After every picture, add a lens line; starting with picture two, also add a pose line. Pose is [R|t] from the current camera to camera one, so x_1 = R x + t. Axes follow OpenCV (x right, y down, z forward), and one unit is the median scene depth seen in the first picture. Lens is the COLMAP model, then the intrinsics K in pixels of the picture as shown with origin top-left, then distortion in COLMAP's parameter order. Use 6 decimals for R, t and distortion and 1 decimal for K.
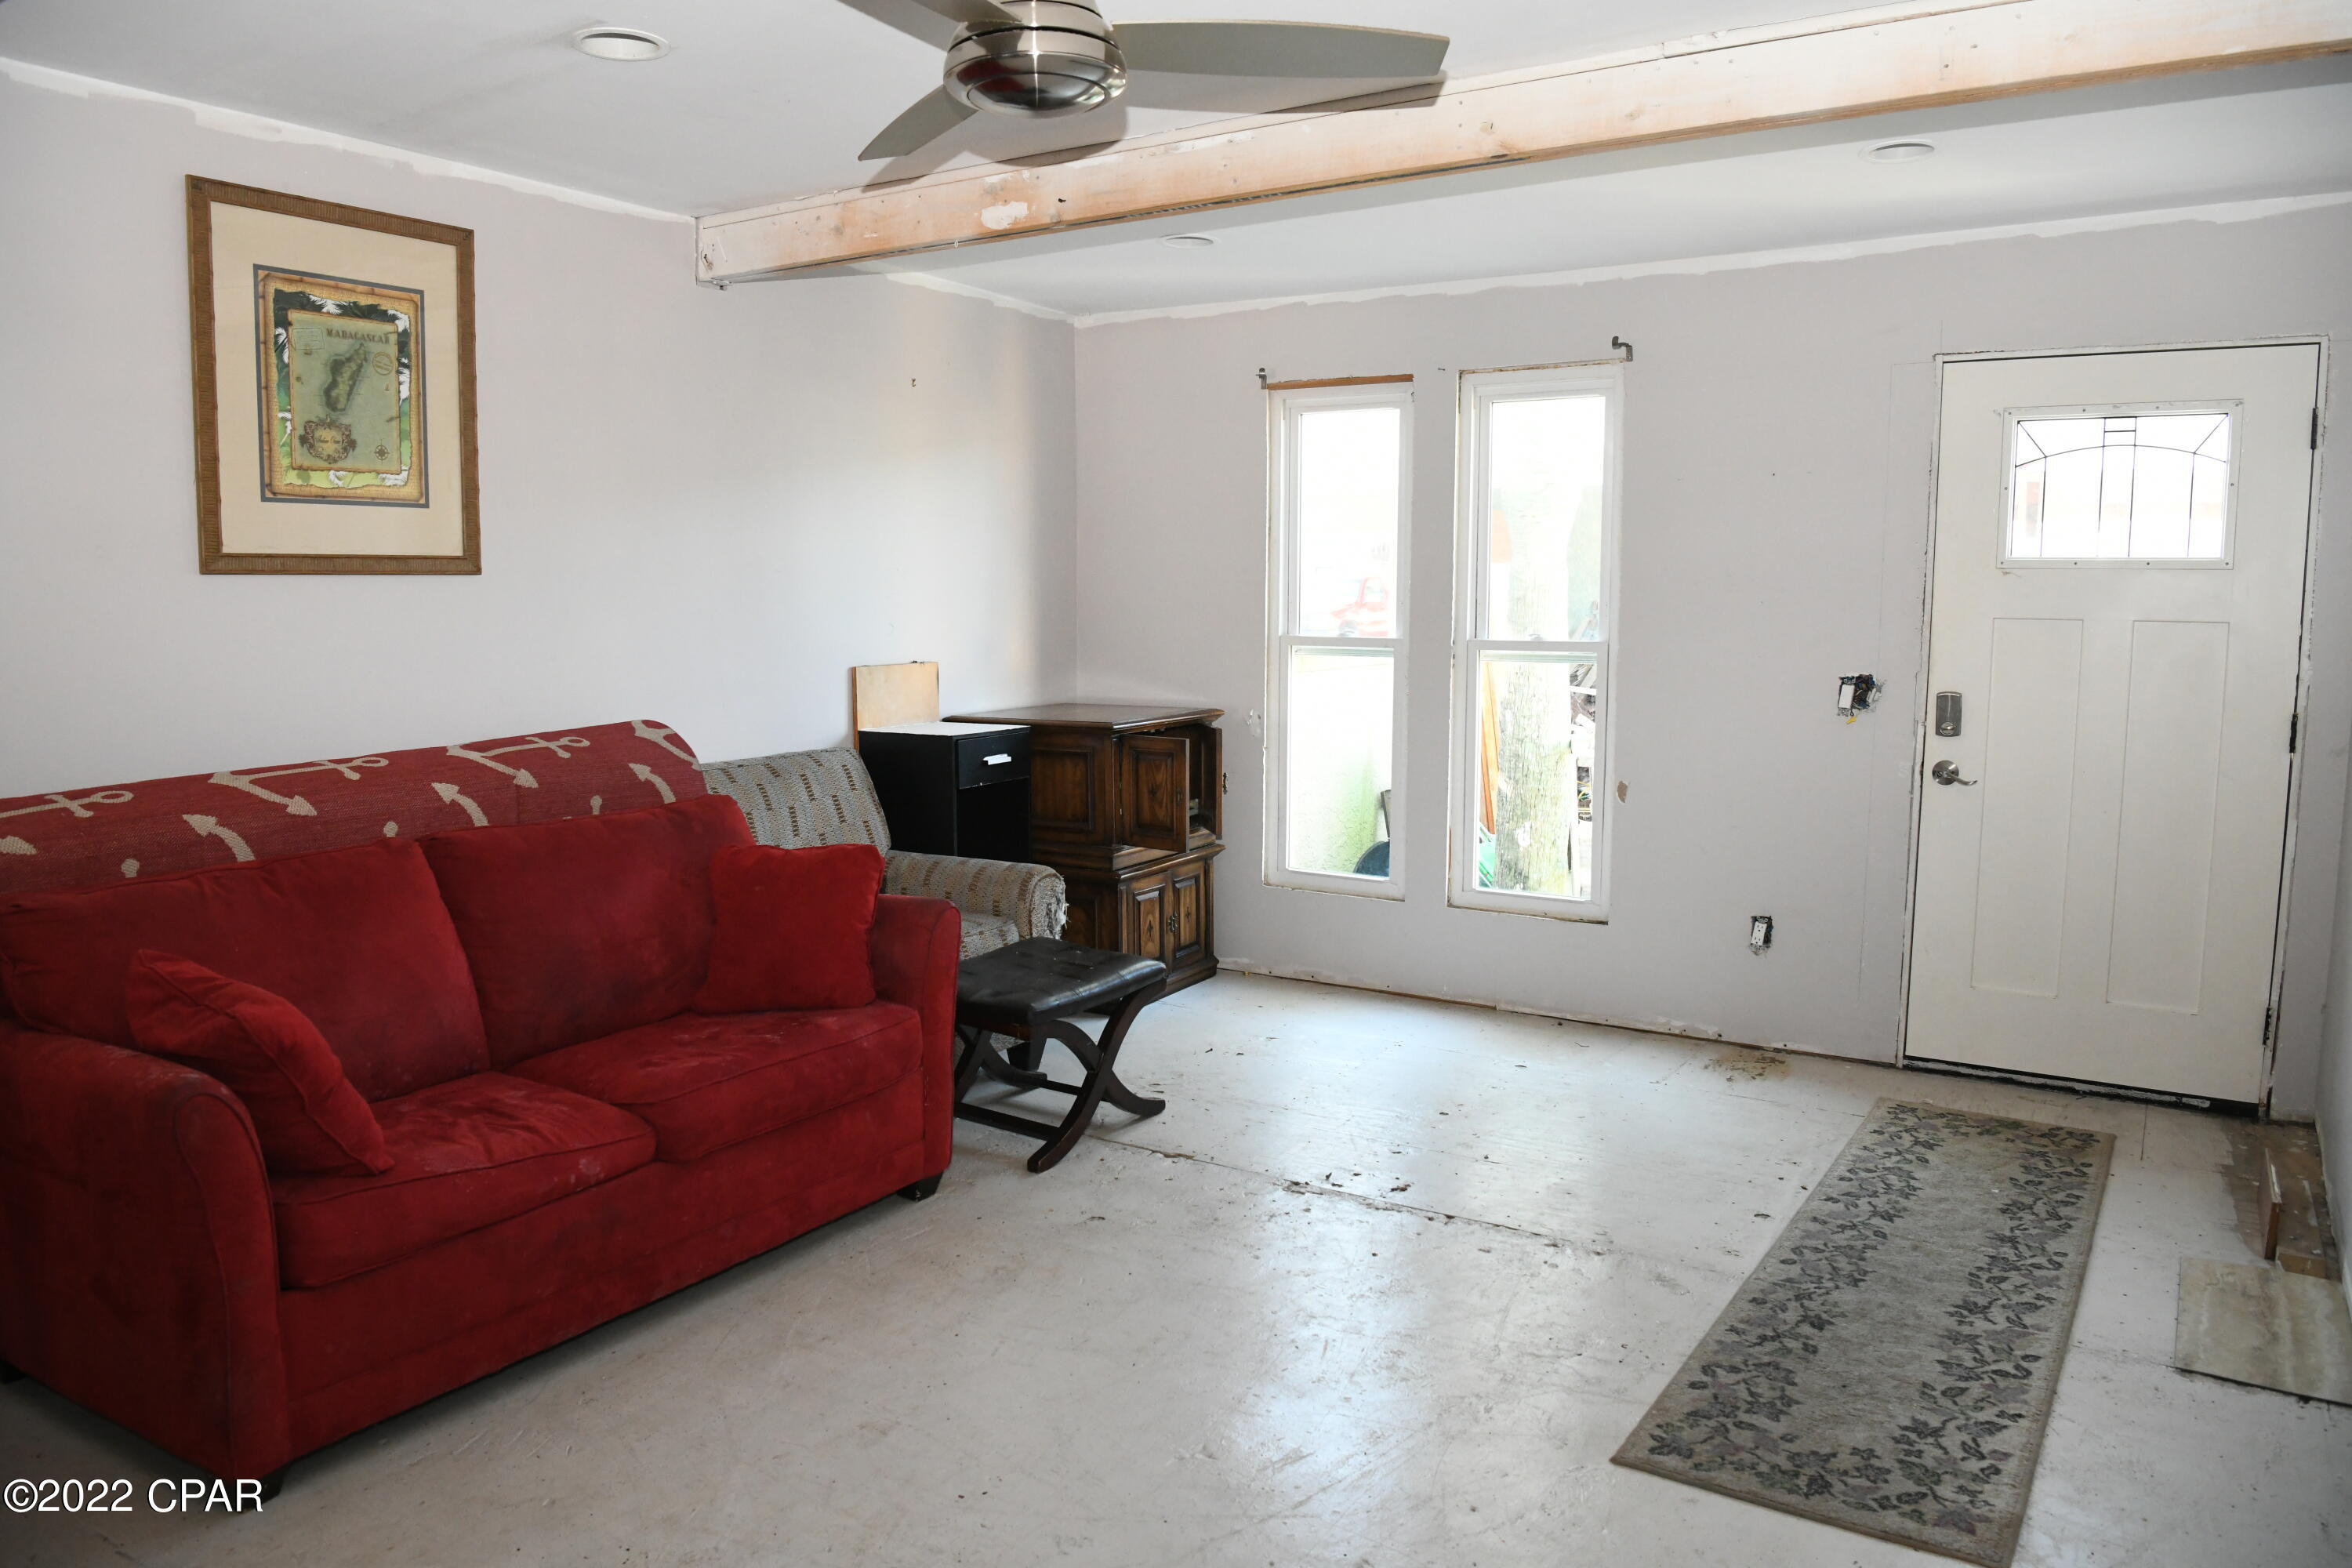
lens RADIAL K [[1625.2, 0, 1177.9], [0, 1625.2, 787.1], [0, 0, 1]] dist [-0.067820, 0.010369]
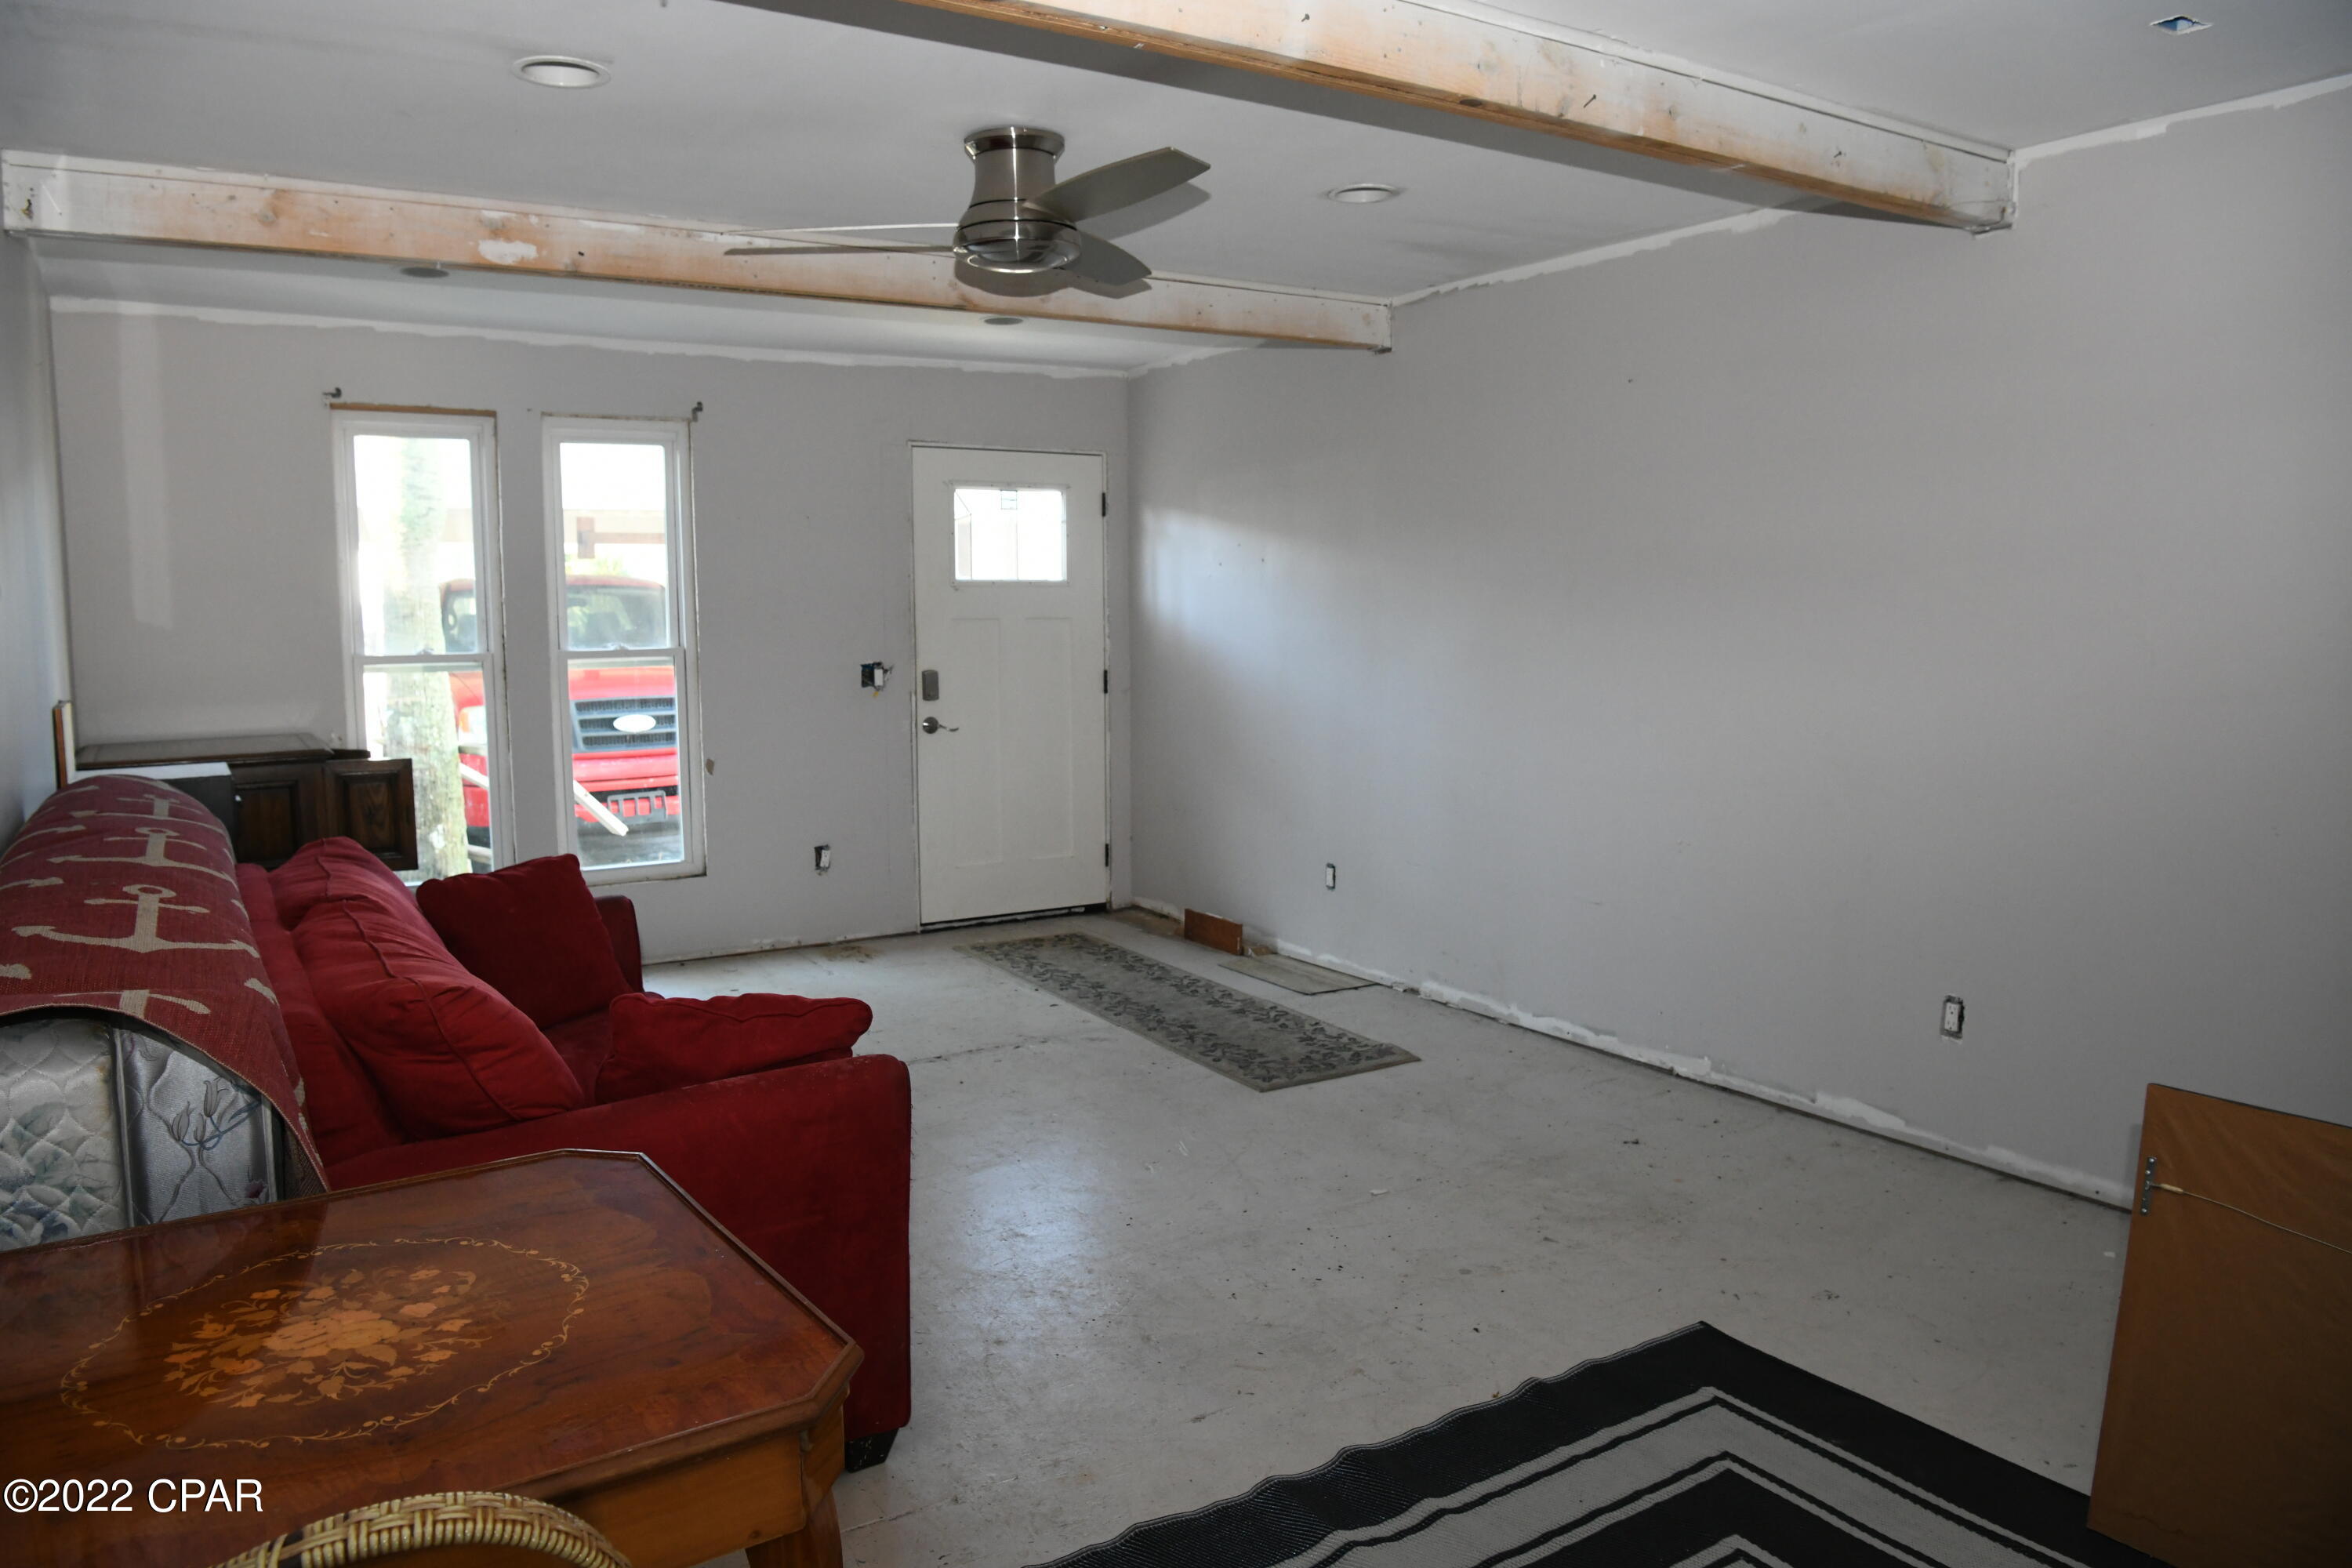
lens RADIAL K [[1625.2, 0, 1169.9], [0, 1625.2, 778.6], [0, 0, 1]] dist [-0.067820, 0.010369]
pose [[0.423258, -0.102703, 0.900169, -0.827935], [0.115320, 0.991580, 0.058909, -0.024487], [-0.898640, 0.078874, 0.431538, 0.176505]]
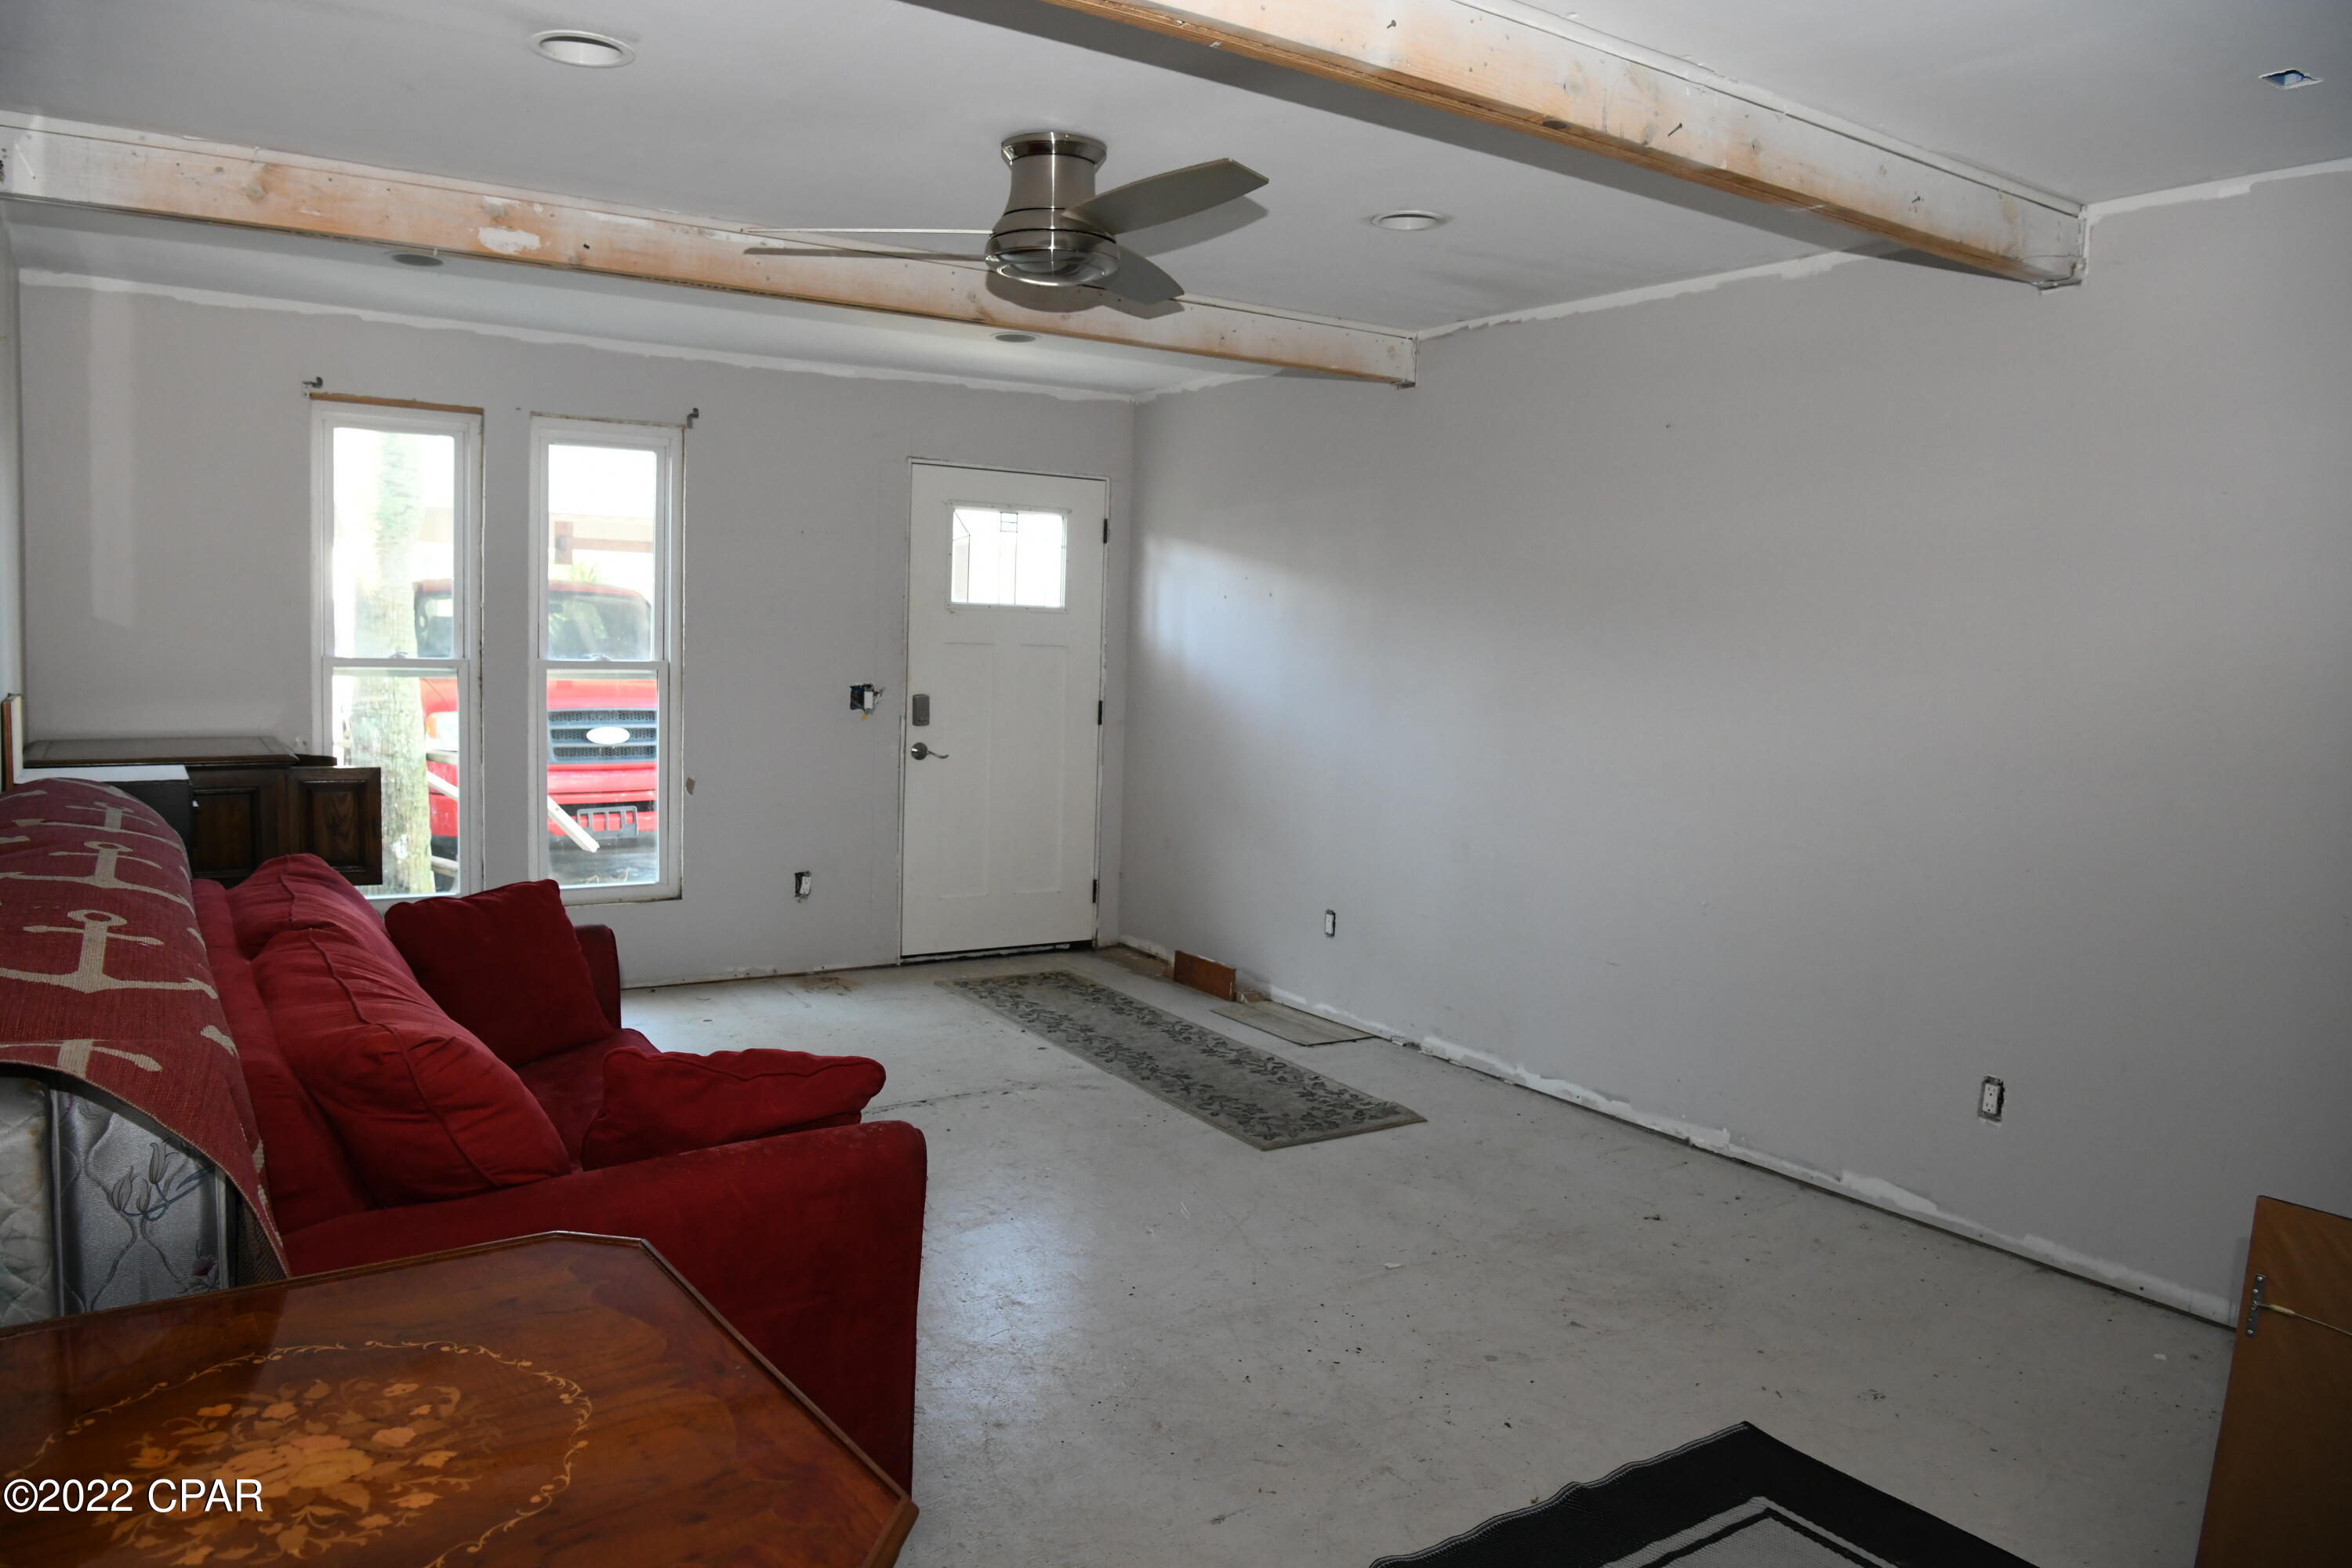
lens RADIAL K [[1625.2, 0, 1169.3], [0, 1625.2, 777.2], [0, 0, 1]] dist [-0.067820, 0.010369]
pose [[0.405814, -0.071422, 0.911161, -0.798372], [0.077692, 0.996029, 0.043472, -0.033477], [-0.910648, 0.053149, 0.409751, 0.224165]]
